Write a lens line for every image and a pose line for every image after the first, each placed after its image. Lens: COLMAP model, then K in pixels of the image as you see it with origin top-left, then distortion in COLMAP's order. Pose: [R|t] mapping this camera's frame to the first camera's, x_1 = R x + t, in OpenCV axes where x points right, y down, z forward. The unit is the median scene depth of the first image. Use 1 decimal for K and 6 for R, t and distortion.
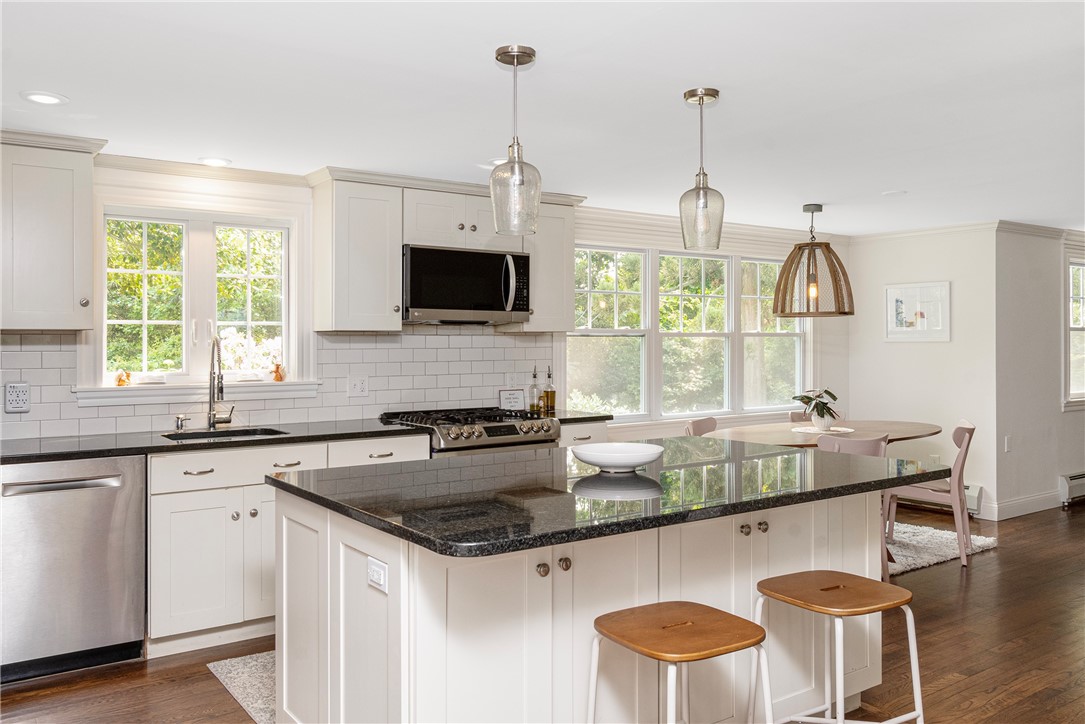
lens RADIAL K [[830.5, 0, 540.5], [0, 830.5, 359.4], [0, 0, 1]] dist [-0.001054, -0.000239]
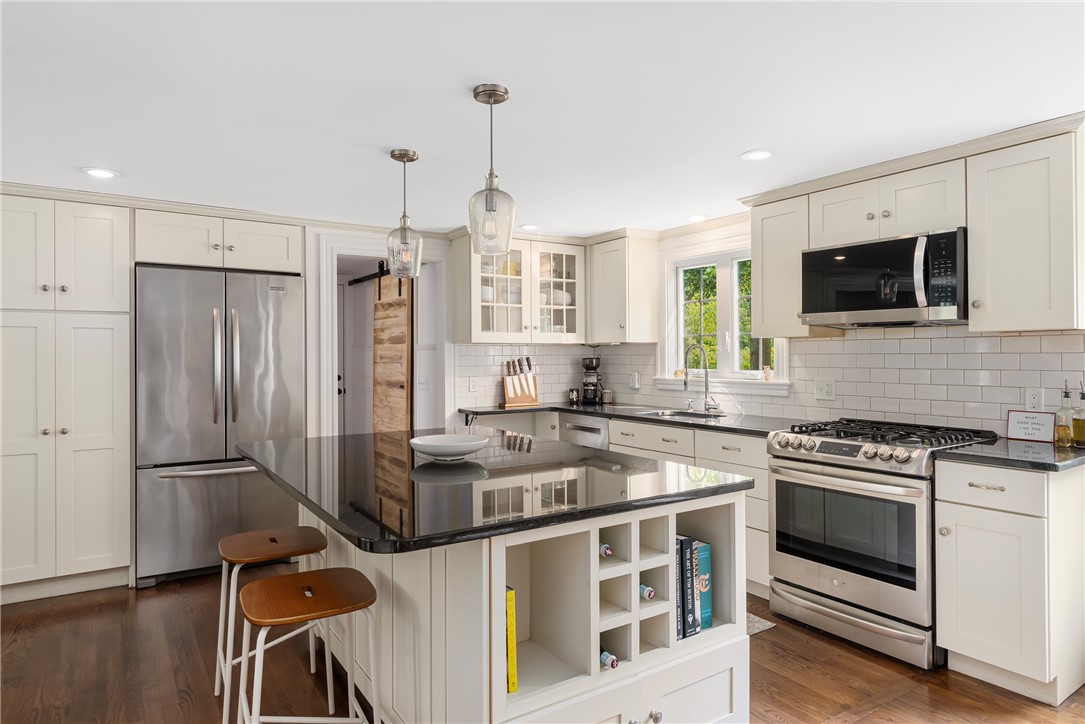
lens RADIAL K [[649.9, 0, 541.0], [0, 649.9, 354.9], [0, 0, 1]] dist [0.005390, 0.000622]
pose [[-0.046319, 0.008910, -0.998887, 0.617015], [-0.001410, 0.999959, 0.008985, -0.018557], [0.998926, 0.001824, -0.046304, 0.683425]]
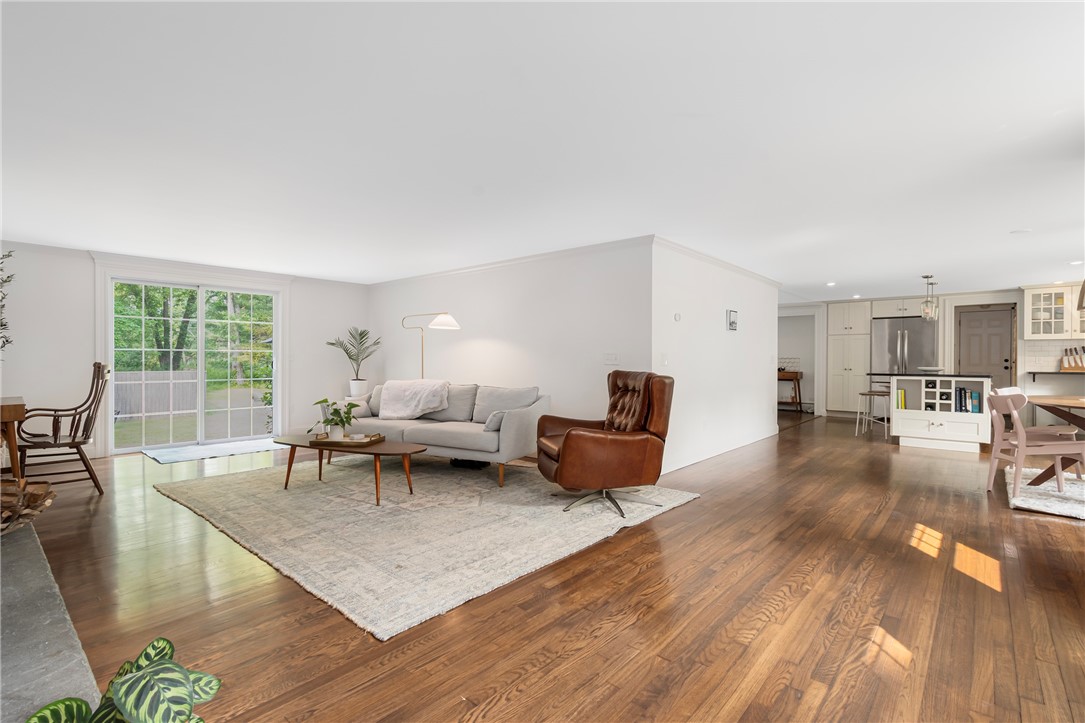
lens RADIAL K [[501.4, 0, 539.7], [0, 501.4, 364.4], [0, 0, 1]] dist [0.005397, 0.000058]
pose [[-0.977724, 0.007418, -0.209761, 1.261070], [0.003812, 0.999838, 0.017591, 0.006733], [0.209858, 0.016399, -0.977594, 1.471174]]
